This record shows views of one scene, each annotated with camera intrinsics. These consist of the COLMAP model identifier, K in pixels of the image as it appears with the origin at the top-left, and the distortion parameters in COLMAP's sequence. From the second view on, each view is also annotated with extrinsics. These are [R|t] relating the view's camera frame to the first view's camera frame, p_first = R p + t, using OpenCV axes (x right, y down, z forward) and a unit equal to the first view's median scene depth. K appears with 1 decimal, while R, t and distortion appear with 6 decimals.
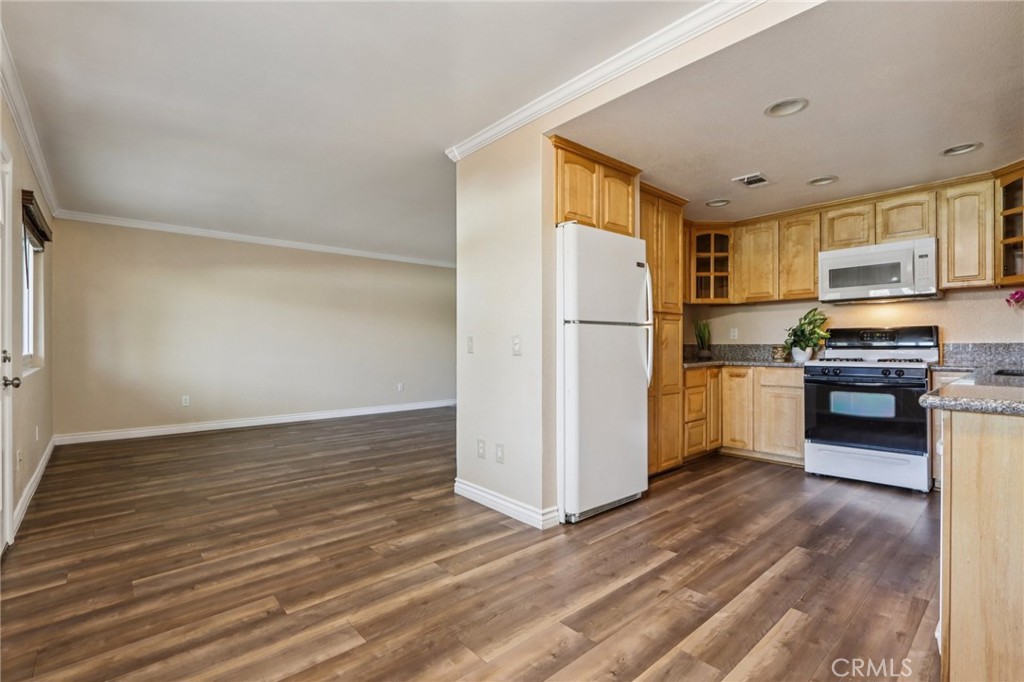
lens RADIAL K [[475.1, 0, 509.1], [0, 475.1, 344.4], [0, 0, 1]] dist [-0.017100, 0.001666]
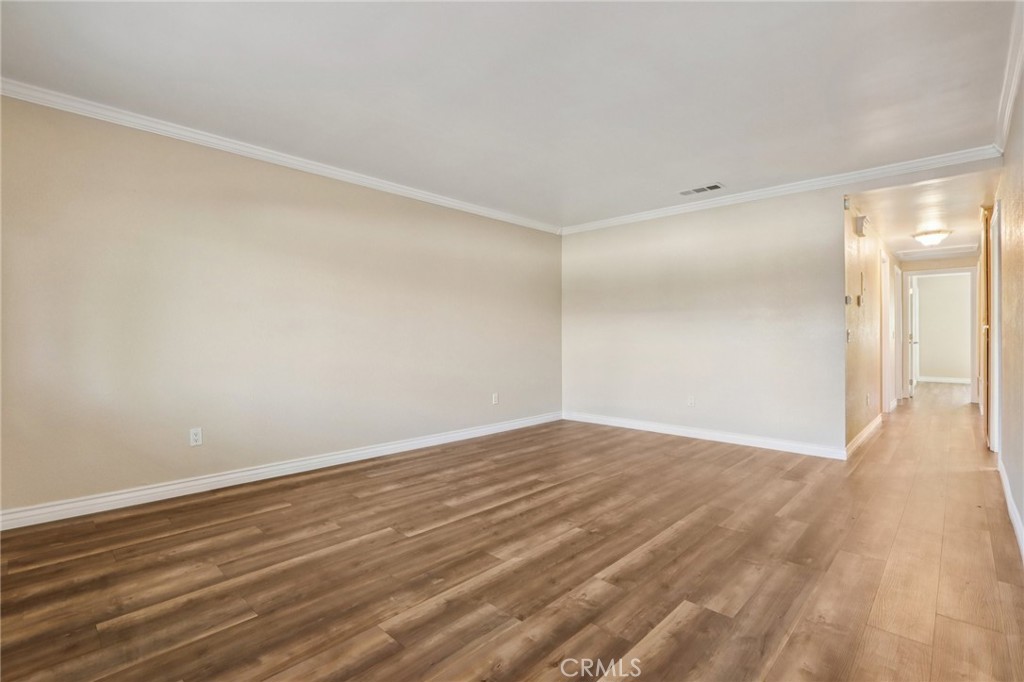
lens RADIAL K [[475.1, 0, 510.3], [0, 475.1, 340.0], [0, 0, 1]] dist [-0.017100, 0.001666]
pose [[0.996390, -0.001664, 0.084872, -0.616899], [0.001629, 0.999999, 0.000482, 0.003901], [-0.084873, -0.000342, 0.996392, 0.690084]]
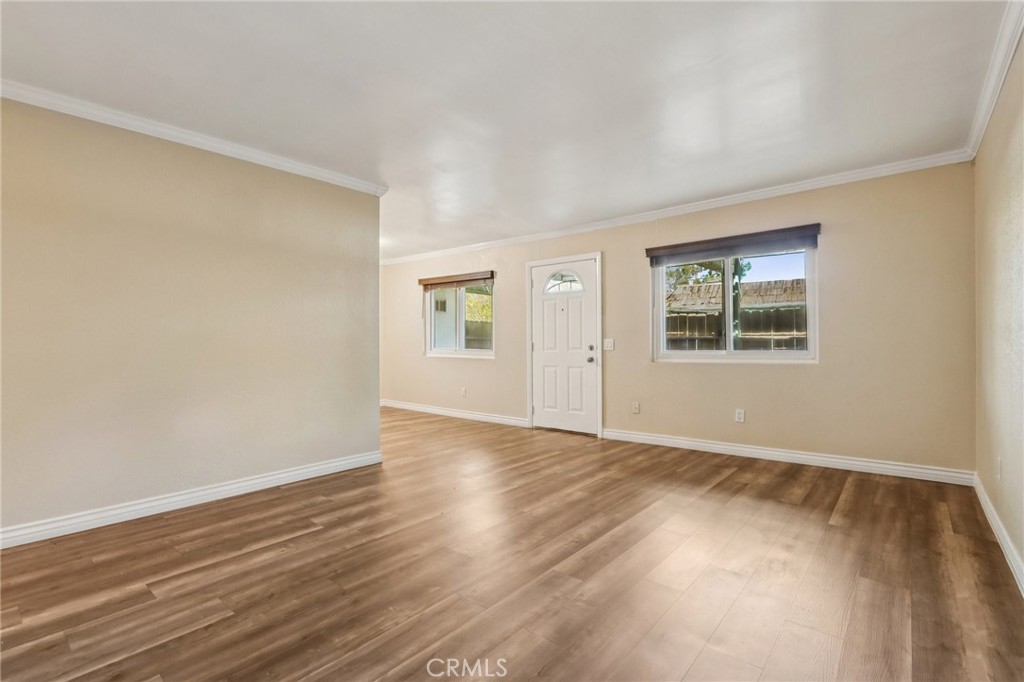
lens RADIAL K [[475.1, 0, 510.6], [0, 475.1, 344.8], [0, 0, 1]] dist [-0.017100, 0.001666]
pose [[-0.988898, 0.005384, -0.148497, -0.276122], [0.004208, 0.999957, 0.008230, -0.006960], [0.148535, 0.007514, -0.988879, 2.367722]]
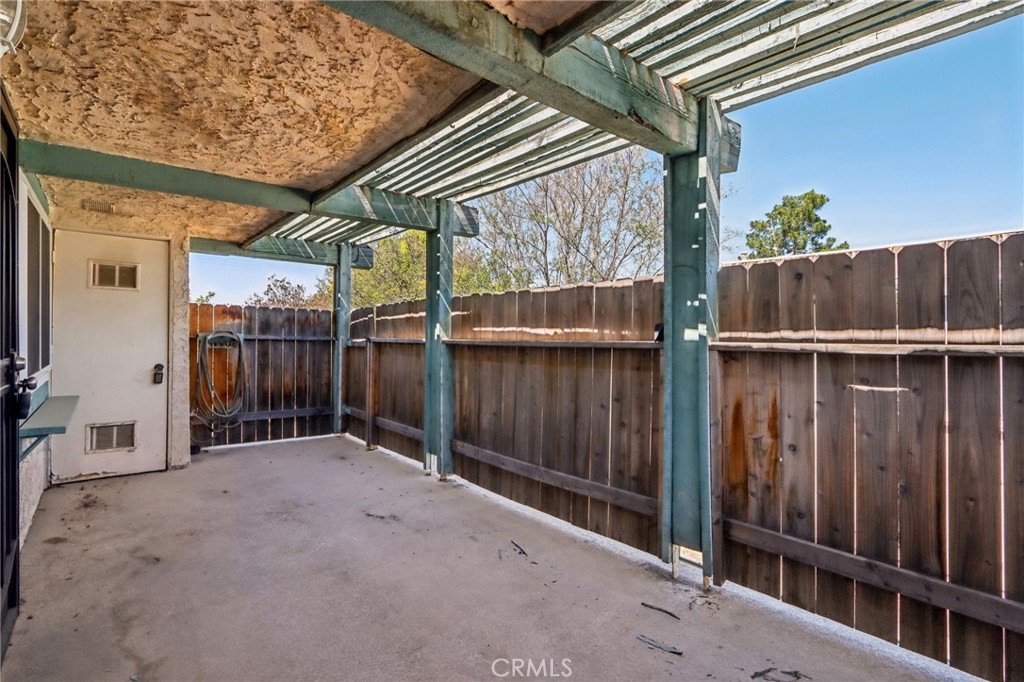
lens RADIAL K [[475.1, 0, 507.9], [0, 475.1, 335.2], [0, 0, 1]] dist [-0.017100, 0.001666]
pose [[-0.999943, -0.000936, 0.010594, -1.350986], [-0.000954, 0.999998, -0.001718, -0.033112], [-0.010592, -0.001728, -0.999942, 1.080824]]
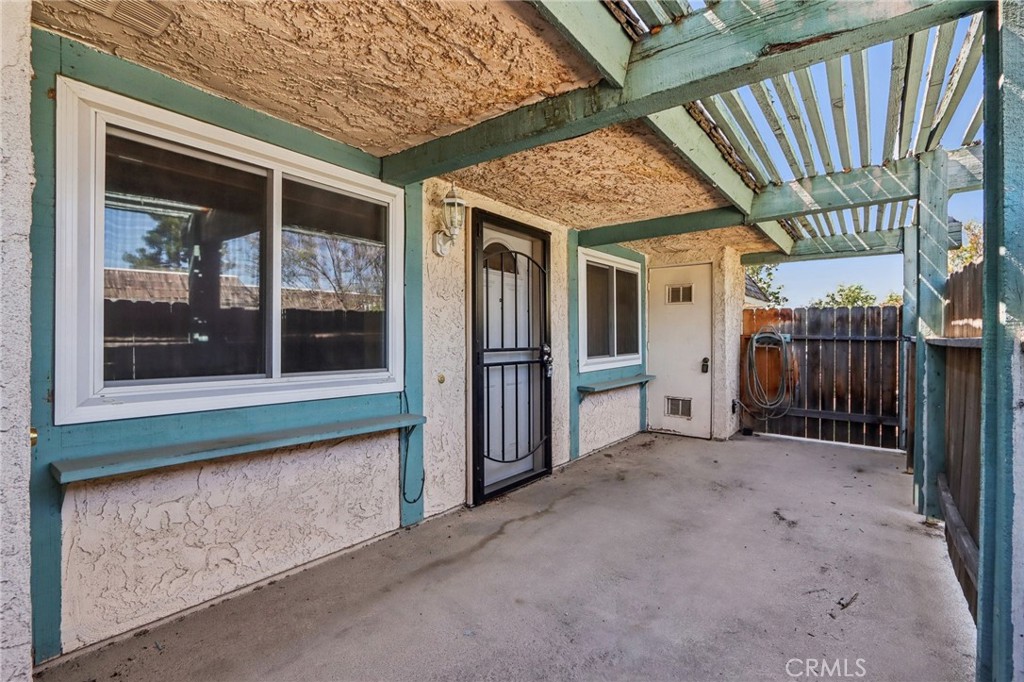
lens RADIAL K [[475.1, 0, 516.6], [0, 475.1, 335.9], [0, 0, 1]] dist [-0.017100, 0.001666]
pose [[-0.208198, 0.008452, 0.978050, -1.913953], [0.003598, 0.999963, -0.007876, -0.023079], [-0.978080, 0.001879, -0.208220, 0.827994]]
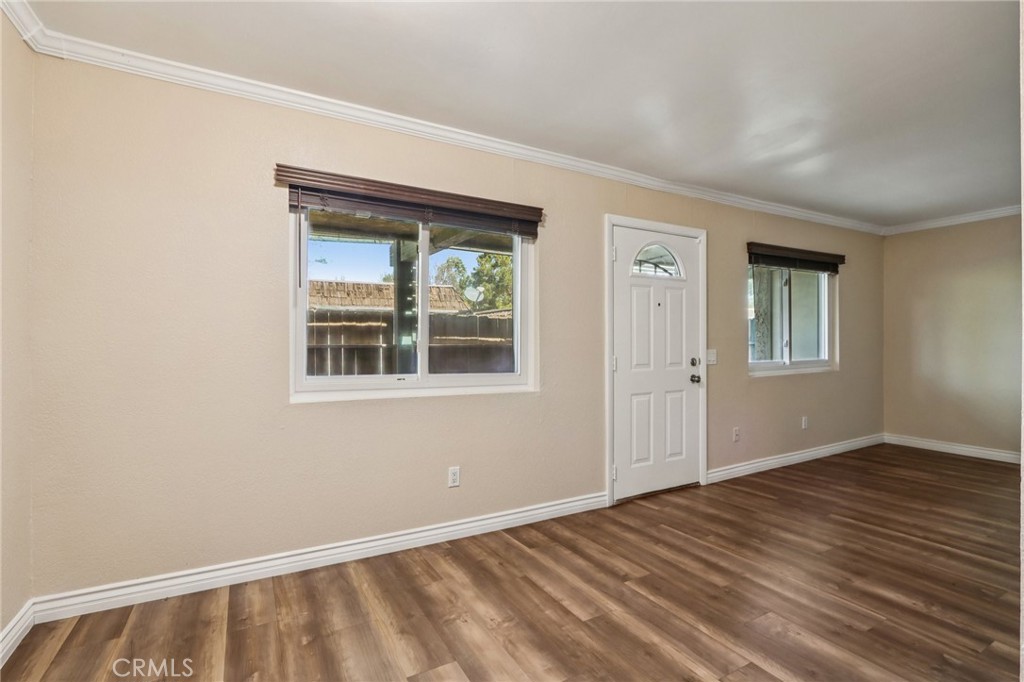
lens RADIAL K [[475.1, 0, 510.2], [0, 475.1, 343.9], [0, 0, 1]] dist [-0.017100, 0.001666]
pose [[-0.214946, 0.002532, -0.976623, 0.452869], [-0.000591, 0.999996, 0.002723, -0.030437], [0.976626, 0.001163, -0.214944, 0.555078]]
